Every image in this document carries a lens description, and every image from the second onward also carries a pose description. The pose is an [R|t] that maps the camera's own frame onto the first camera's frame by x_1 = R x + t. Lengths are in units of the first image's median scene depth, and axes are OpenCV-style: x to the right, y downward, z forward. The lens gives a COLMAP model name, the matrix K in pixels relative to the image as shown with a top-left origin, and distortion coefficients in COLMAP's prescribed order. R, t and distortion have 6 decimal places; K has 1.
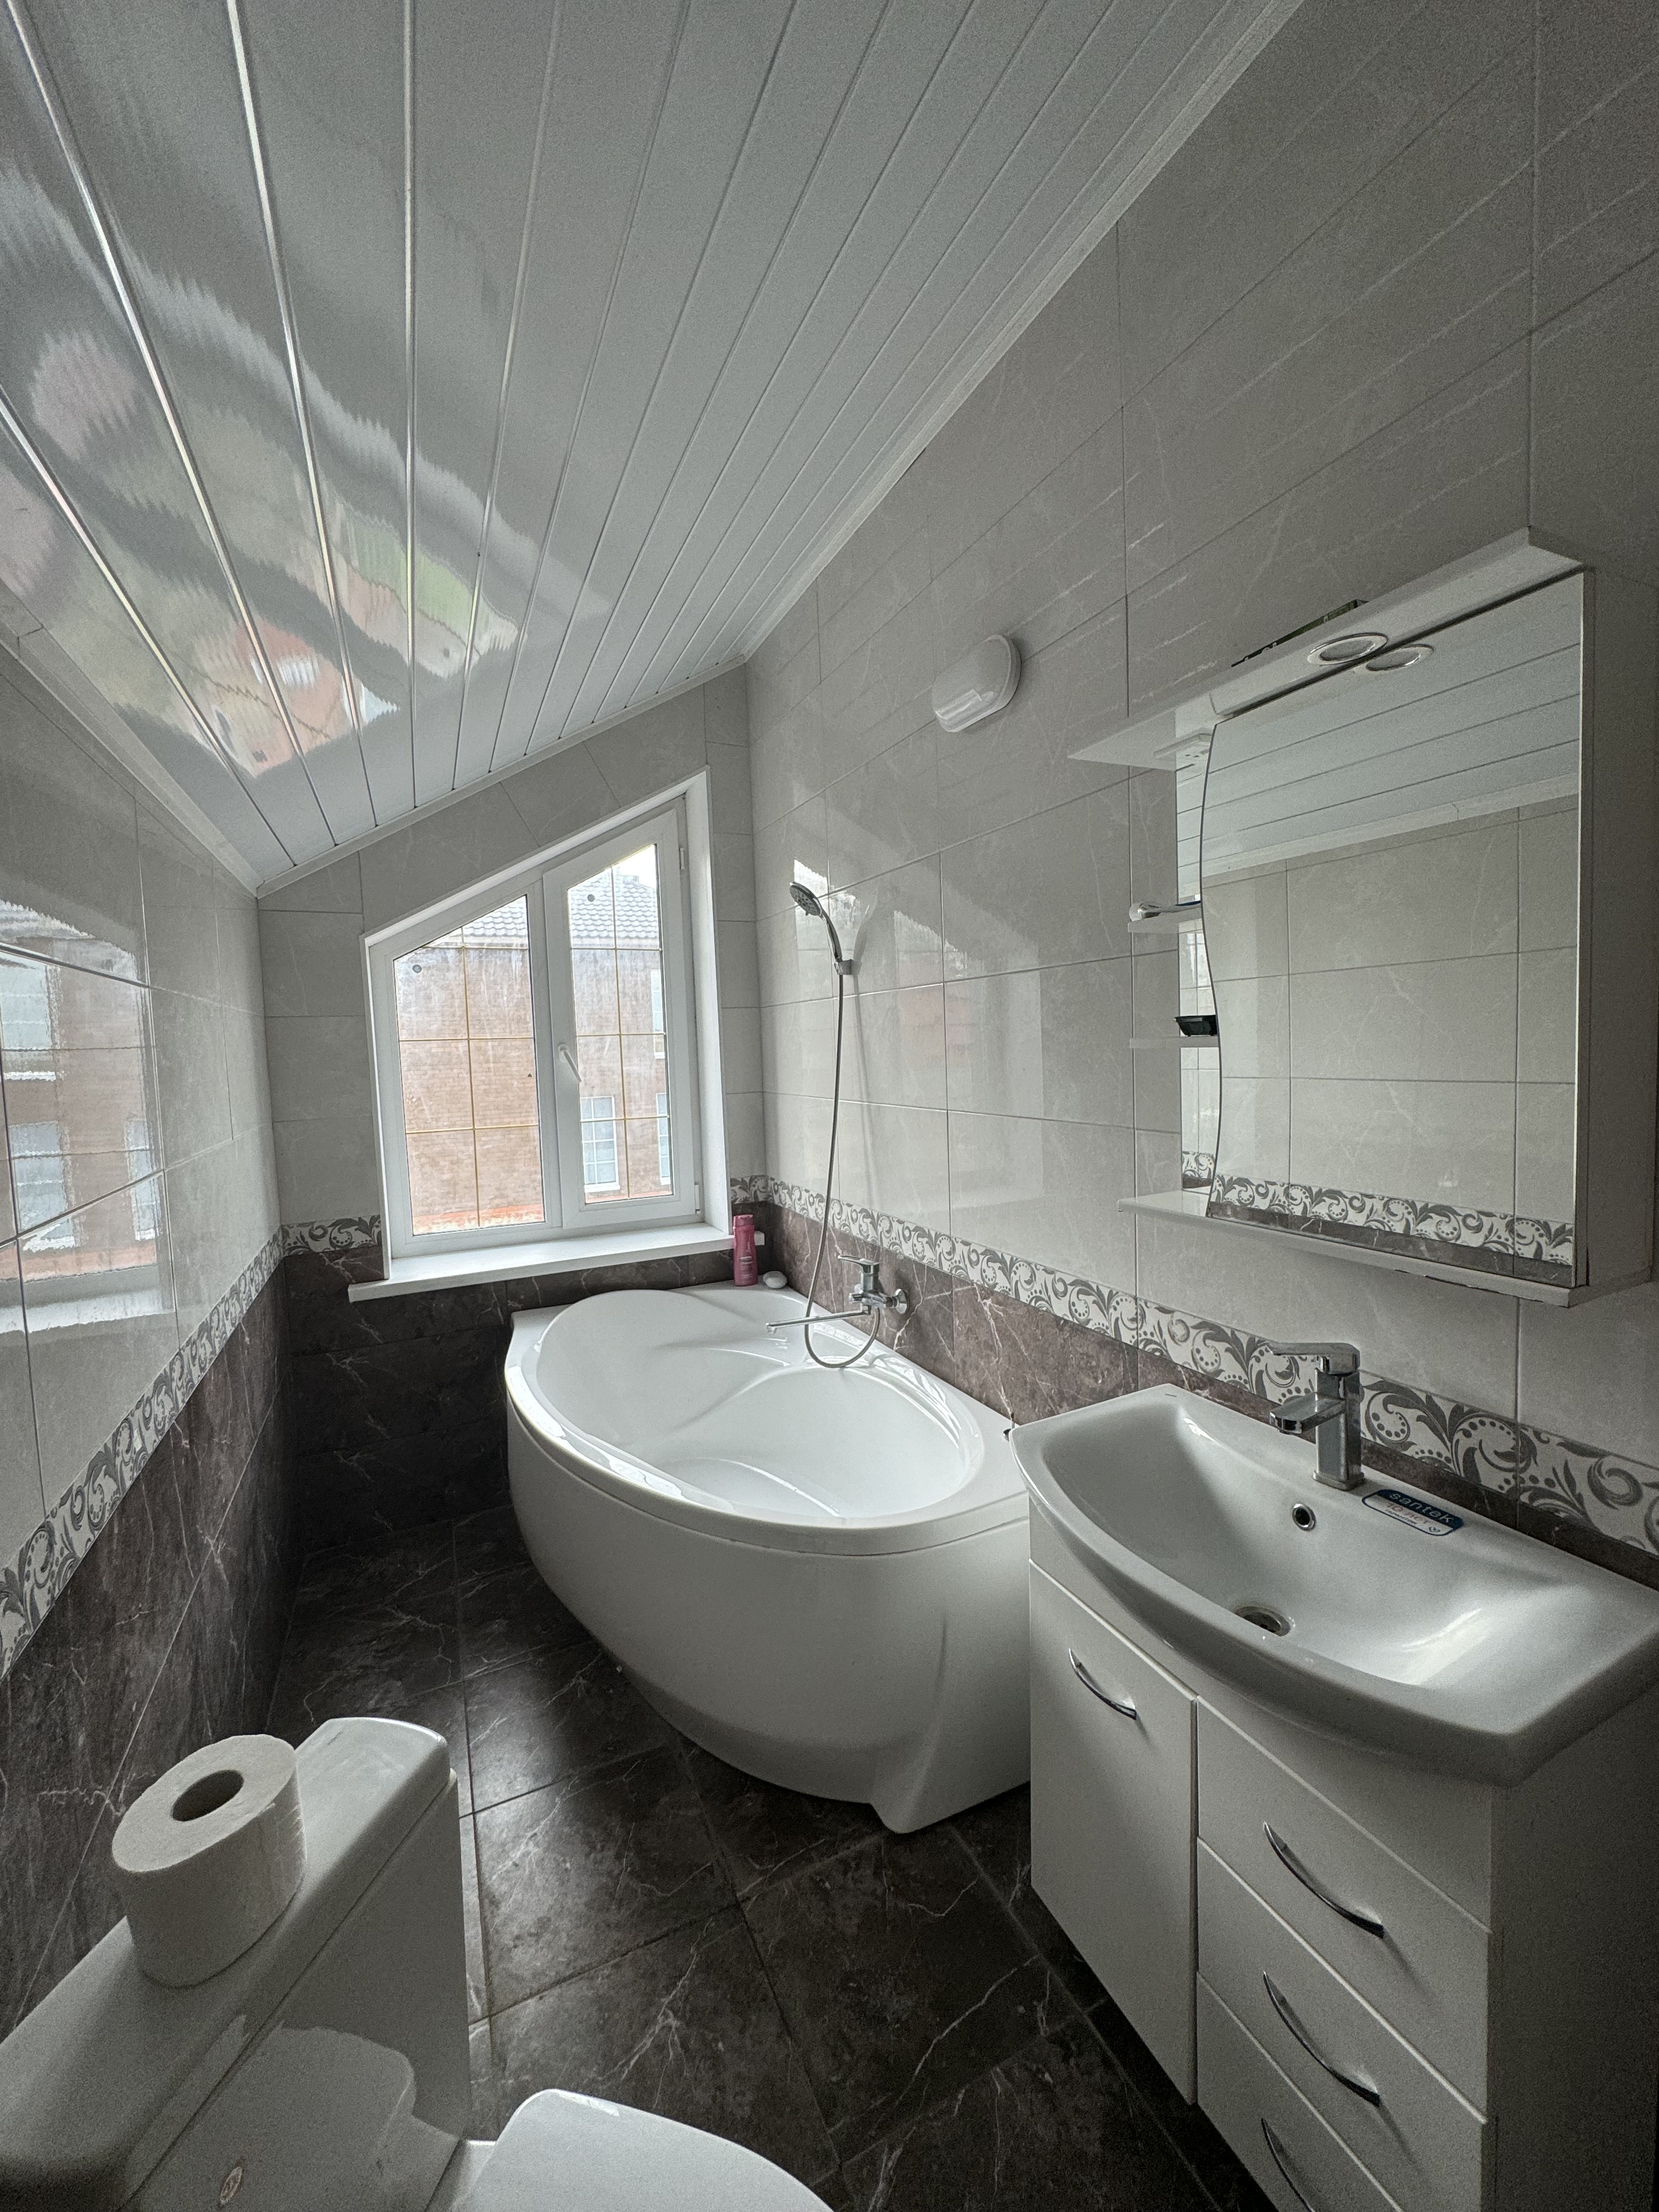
lens RADIAL K [[875.4, 0, 828.7], [0, 875.4, 1102.4], [0, 0, 1]] dist [-0.002173, -0.000004]
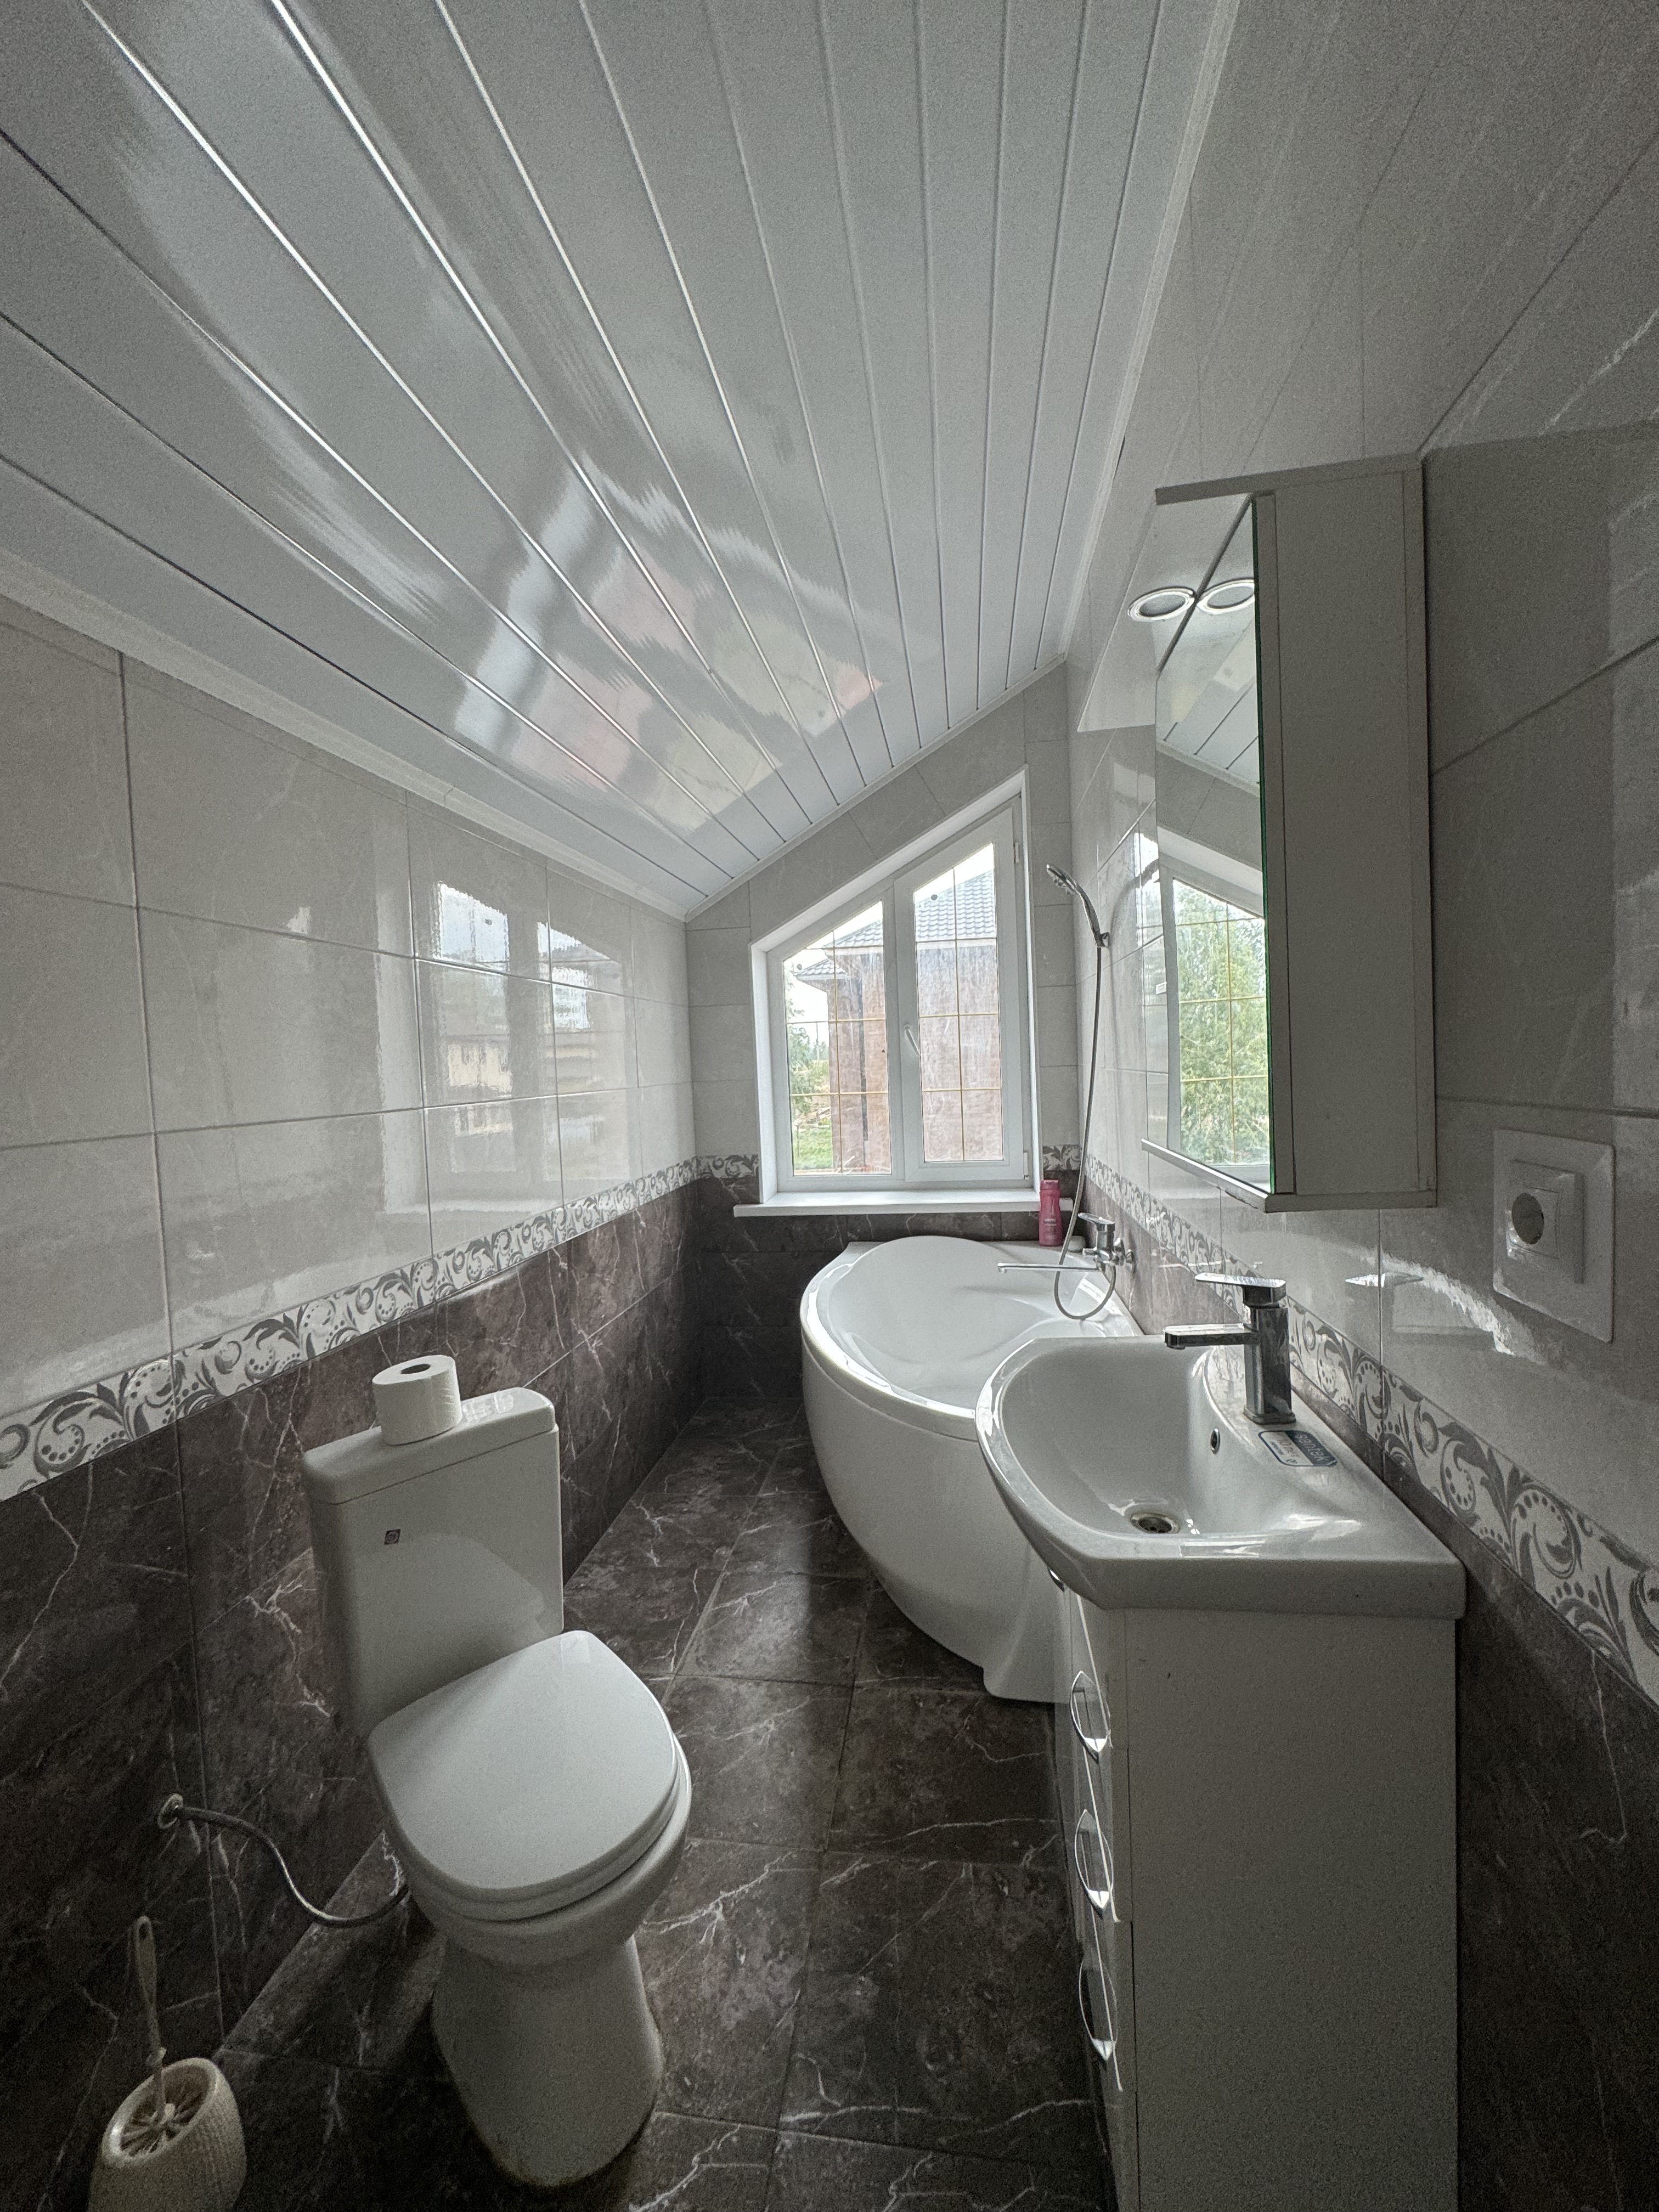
lens RADIAL K [[875.4, 0, 834.6], [0, 875.4, 1101.8], [0, 0, 1]] dist [-0.002173, -0.000004]
pose [[0.835634, 0.025520, -0.548694, 0.295478], [-0.024156, 0.999661, 0.009707, 0.032336], [0.548756, 0.005143, 0.835967, -0.040692]]
